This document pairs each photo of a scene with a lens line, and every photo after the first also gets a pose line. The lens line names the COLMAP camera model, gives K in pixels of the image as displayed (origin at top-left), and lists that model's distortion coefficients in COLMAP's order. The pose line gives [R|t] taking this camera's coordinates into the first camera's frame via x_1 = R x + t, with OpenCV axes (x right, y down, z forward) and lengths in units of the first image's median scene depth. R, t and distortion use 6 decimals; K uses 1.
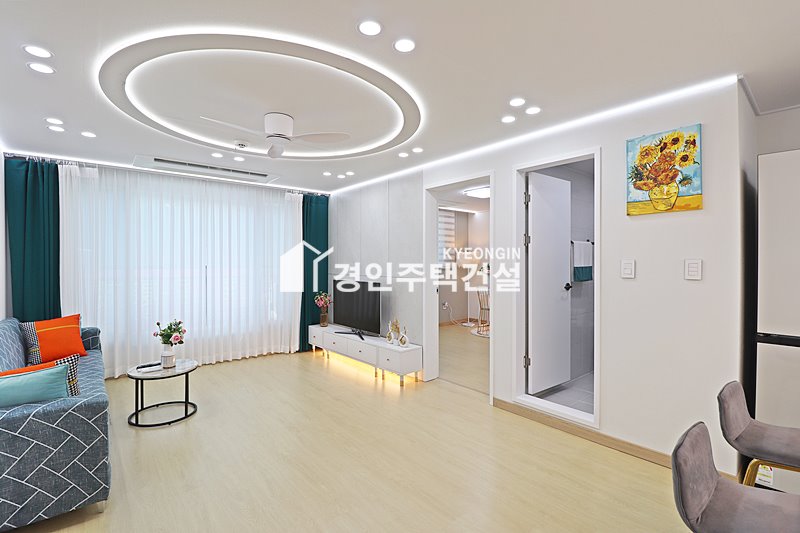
lens RADIAL K [[374.5, 0, 402.9], [0, 374.5, 262.9], [0, 0, 1]] dist [0.001779, -0.012122]
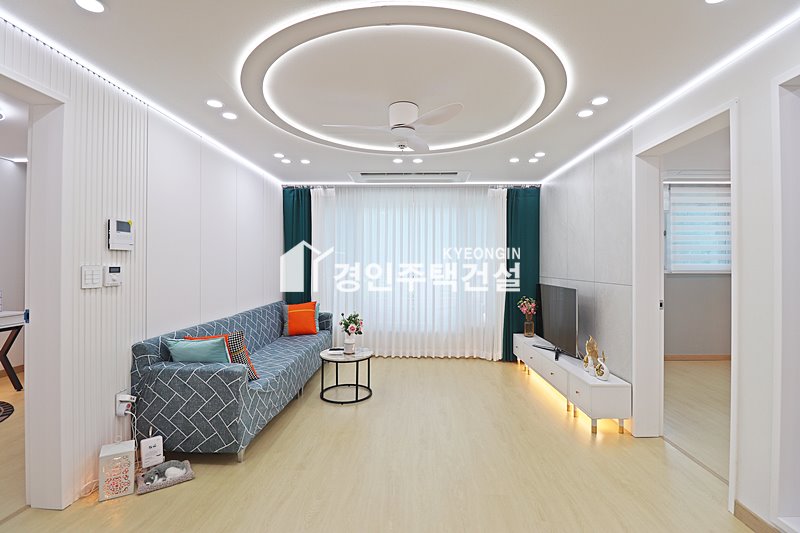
lens RADIAL K [[373.0, 0, 401.1], [0, 373.0, 261.3], [0, 0, 1]] dist [0.004082, -0.013977]
pose [[0.739907, -0.001248, -0.672708, 0.197275], [-0.007534, 0.999920, -0.010141, 0.006639], [0.672667, 0.012572, 0.739839, 0.203642]]
